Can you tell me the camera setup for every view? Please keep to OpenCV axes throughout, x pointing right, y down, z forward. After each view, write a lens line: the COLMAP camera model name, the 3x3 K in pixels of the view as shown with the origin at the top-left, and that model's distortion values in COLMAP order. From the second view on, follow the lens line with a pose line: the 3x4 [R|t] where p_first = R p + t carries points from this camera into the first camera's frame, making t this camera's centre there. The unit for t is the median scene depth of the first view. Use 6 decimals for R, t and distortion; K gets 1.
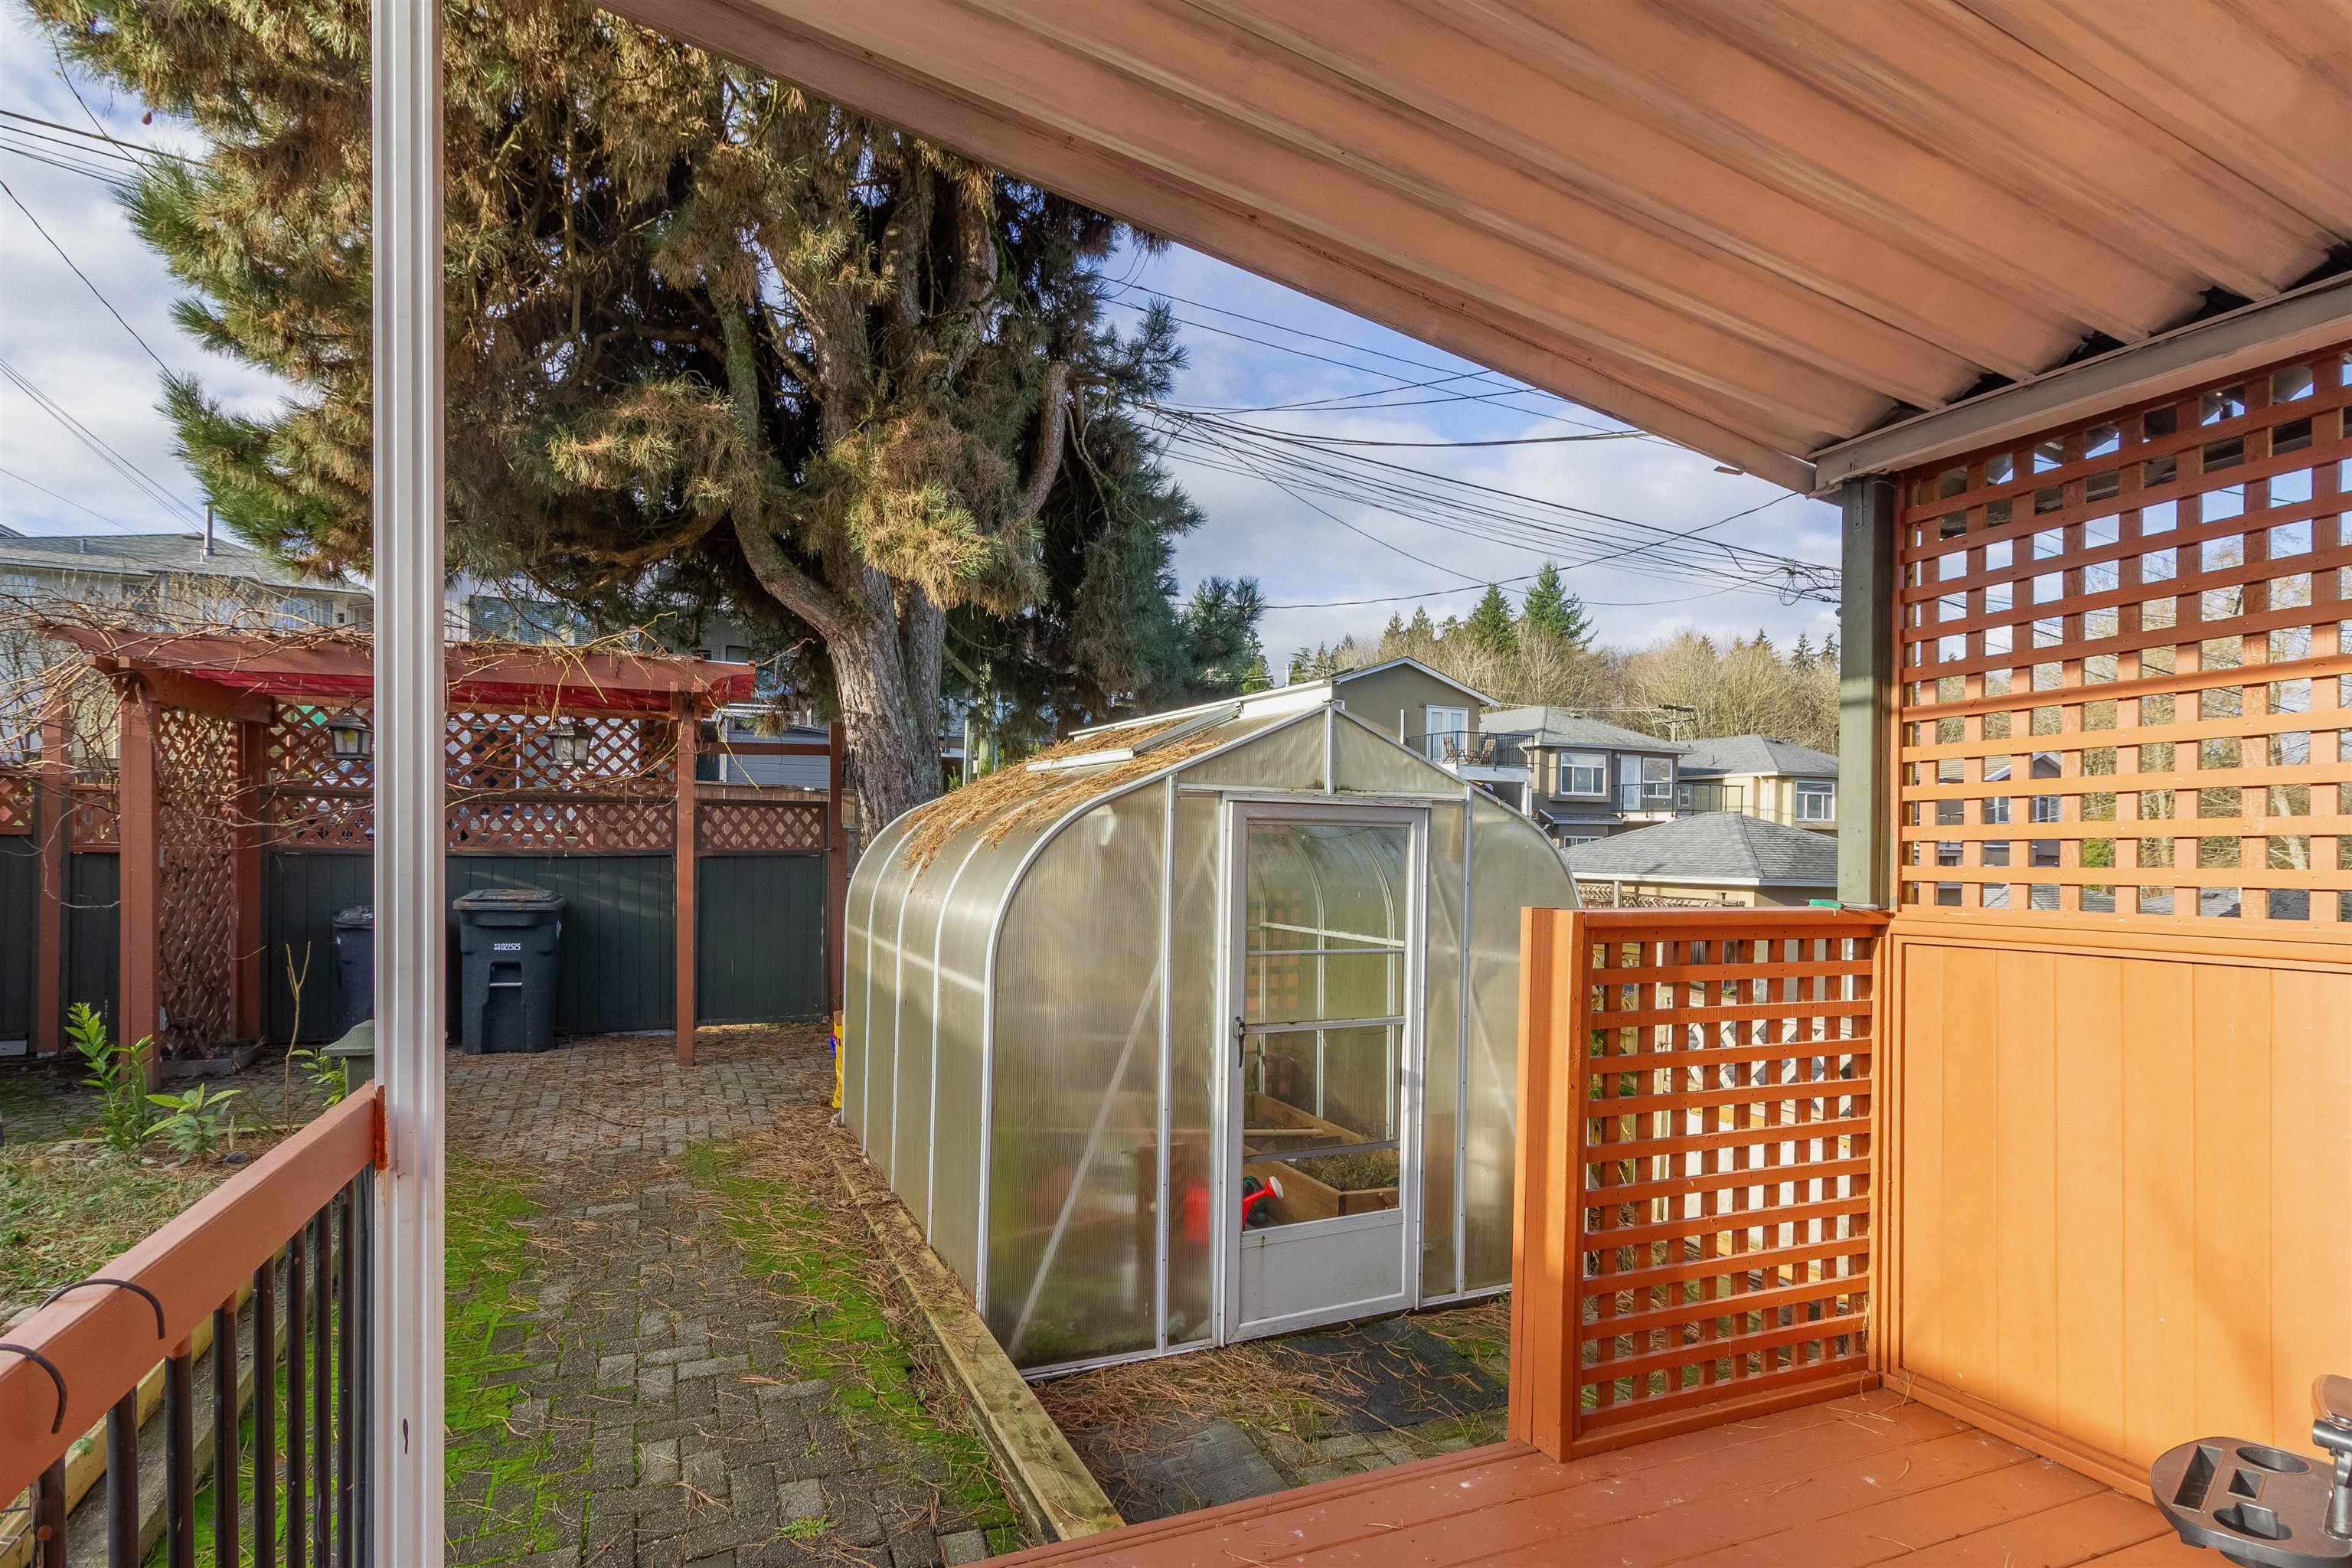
lens RADIAL K [[1148.9, 0, 1103.5], [0, 1148.9, 833.5], [0, 0, 1]] dist [0.012635, -0.002795]
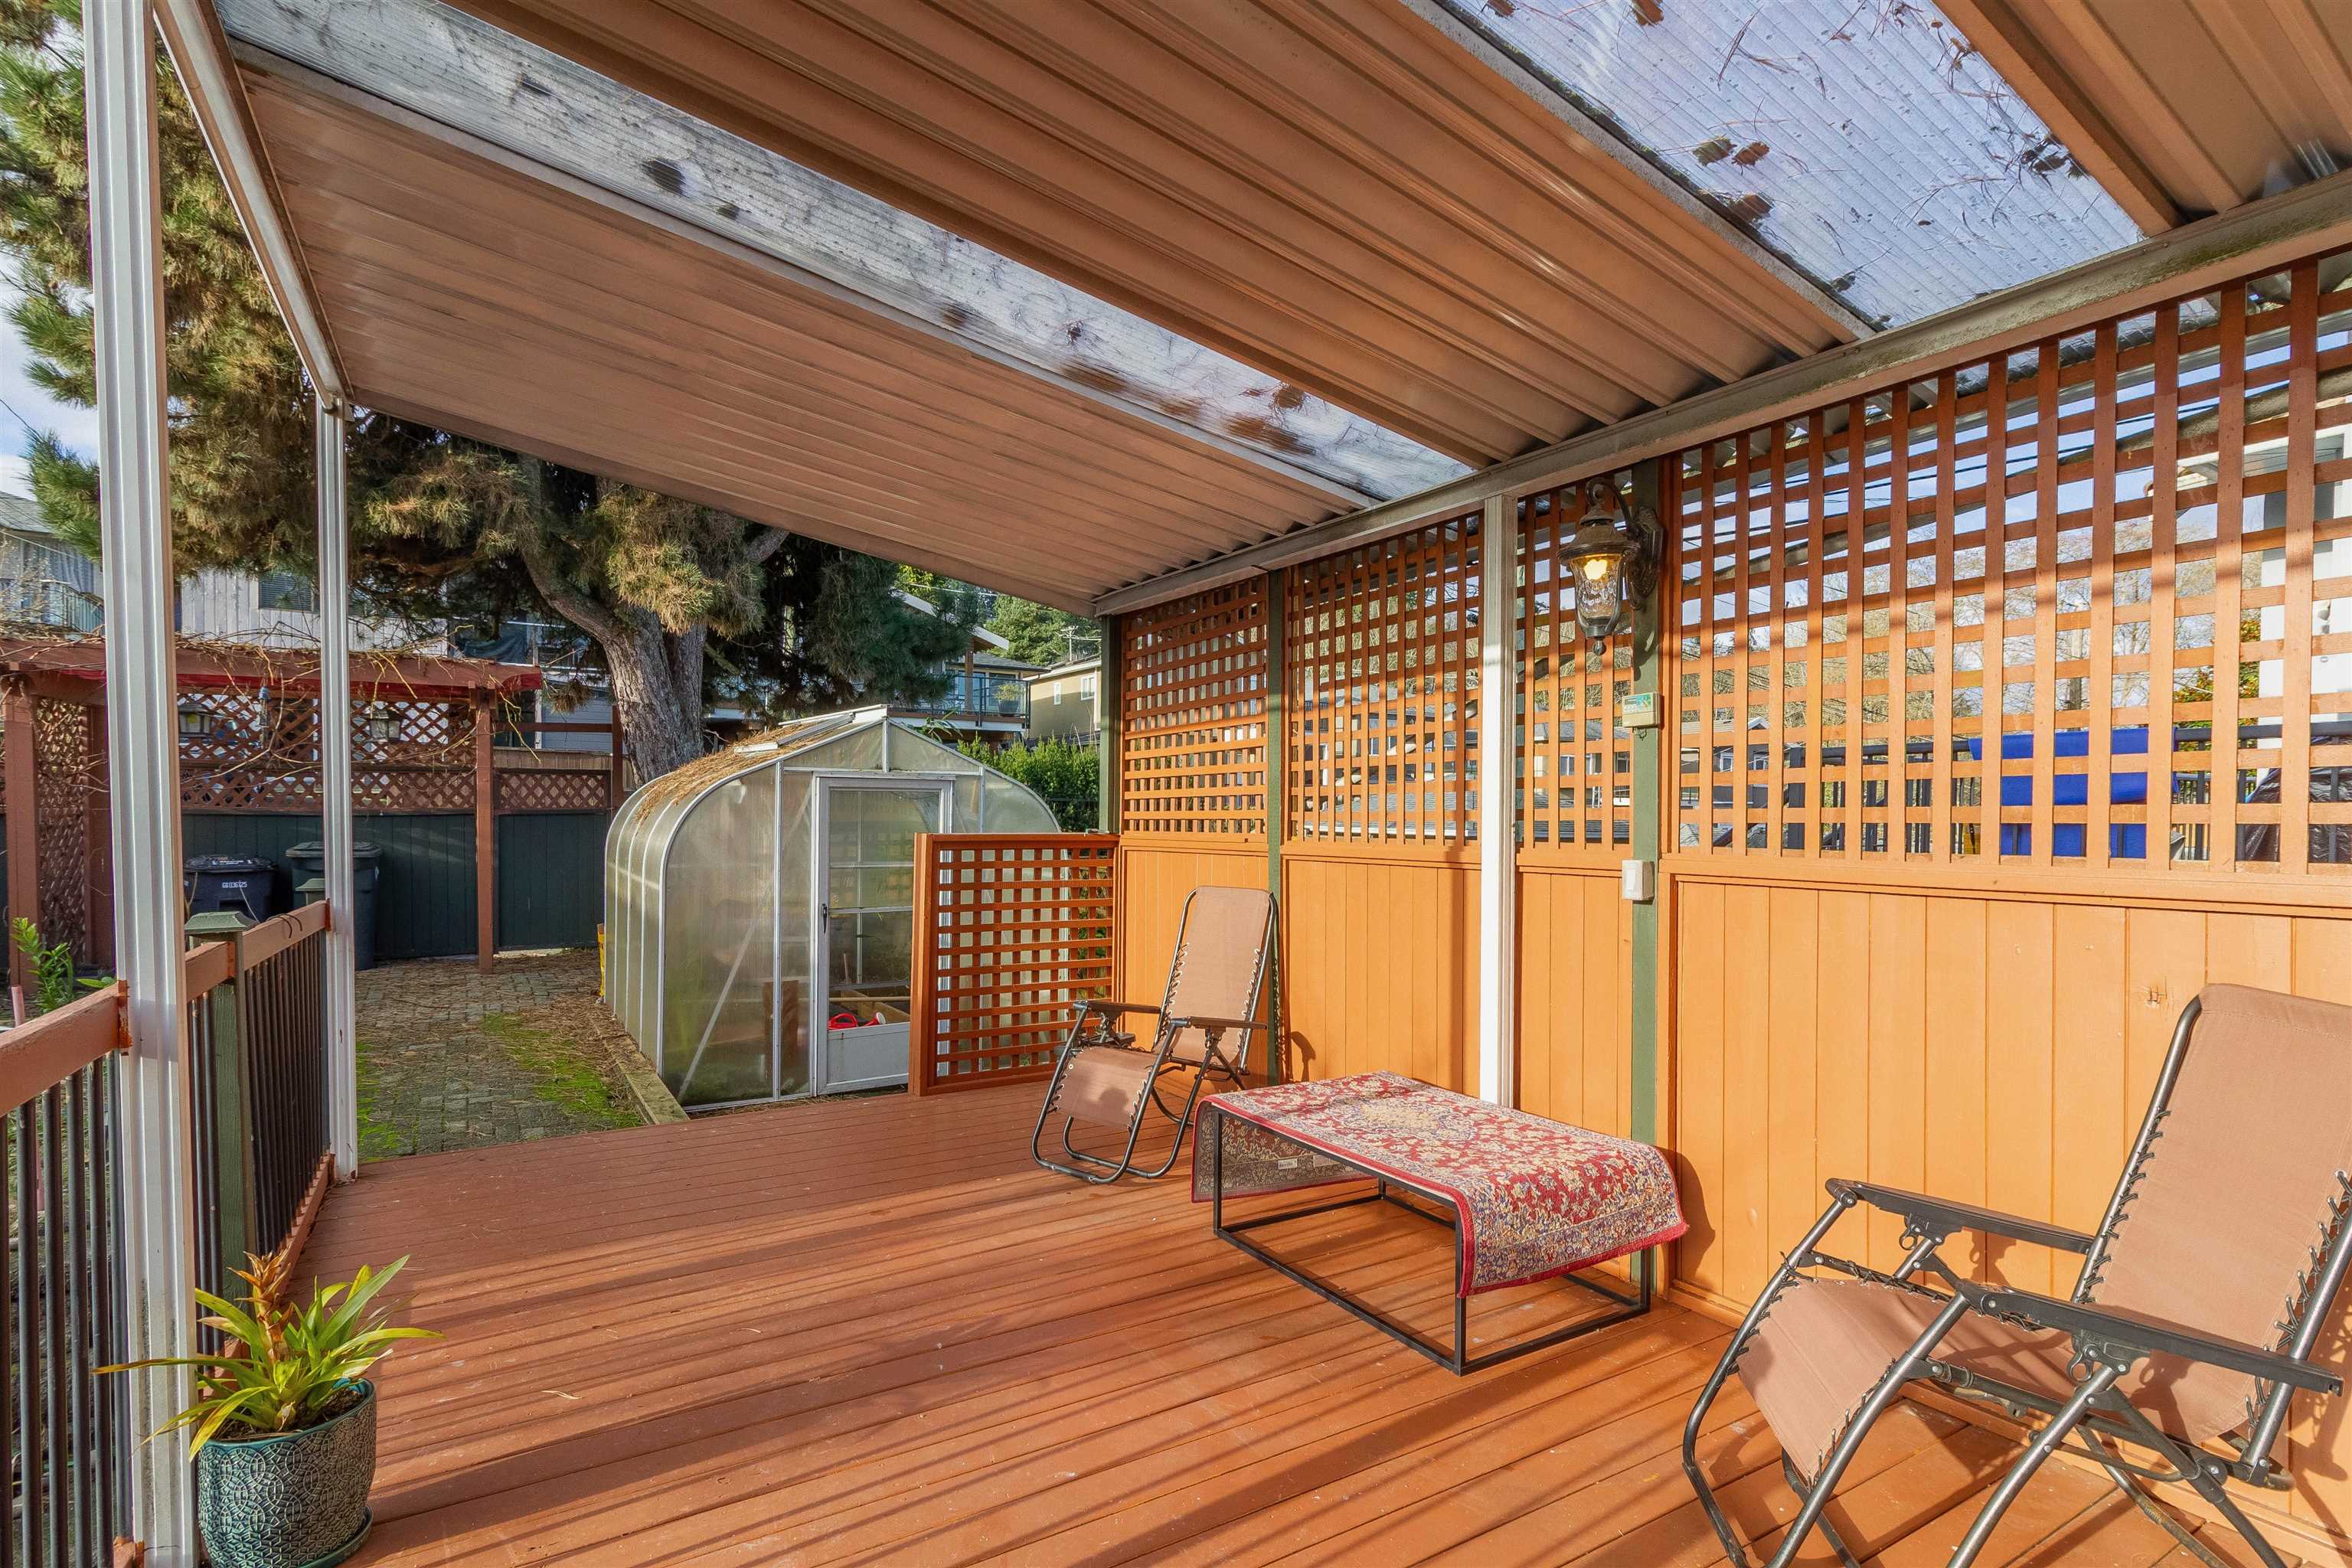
lens RADIAL K [[1209.1, 0, 1166.3], [0, 1209.1, 817.9], [0, 0, 1]] dist [0.012384, -0.002785]
pose [[0.989092, -0.005728, 0.147186, 0.207025], [0.002726, 0.999784, 0.020591, -0.001886], [-0.147272, -0.019965, 0.988894, -0.491499]]
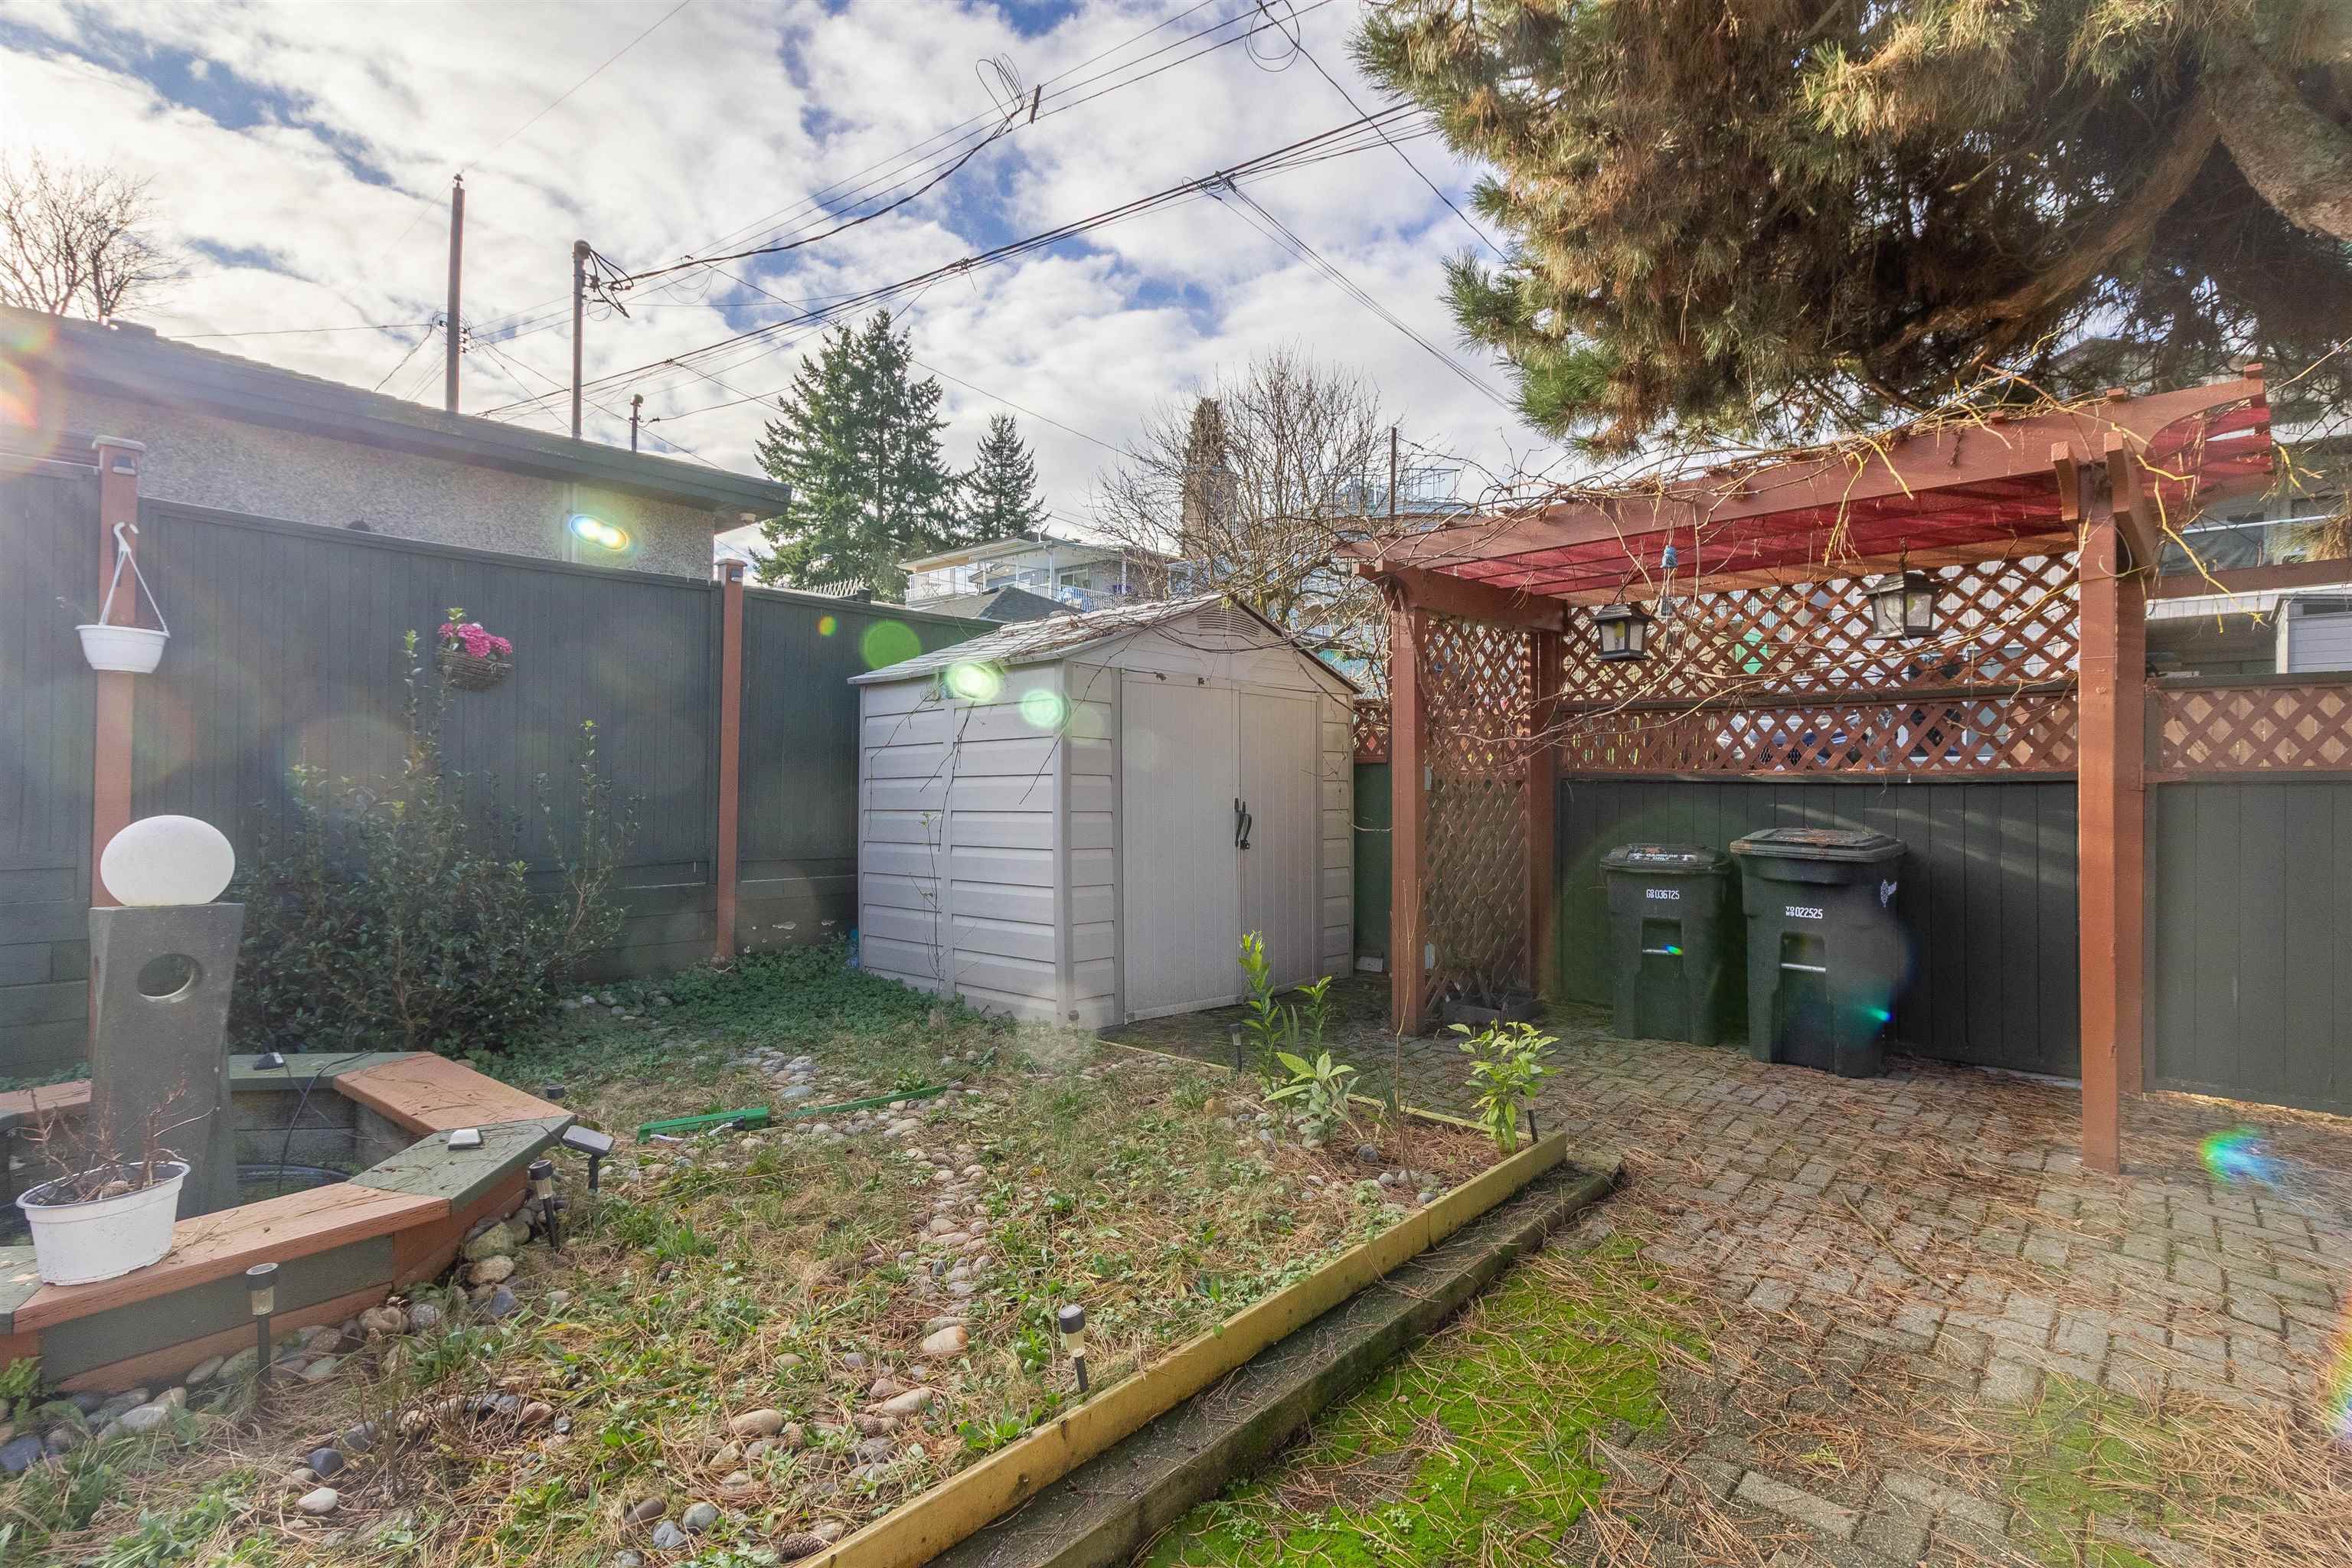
lens RADIAL K [[1148.9, 0, 1214.7], [0, 1148.9, 775.9], [0, 0, 1]] dist [0.012635, -0.002795]
pose [[0.471691, -0.011807, -0.881685, -0.087656], [0.001917, 0.999922, -0.012366, 0.028103], [0.881762, 0.004143, 0.471676, 0.405337]]
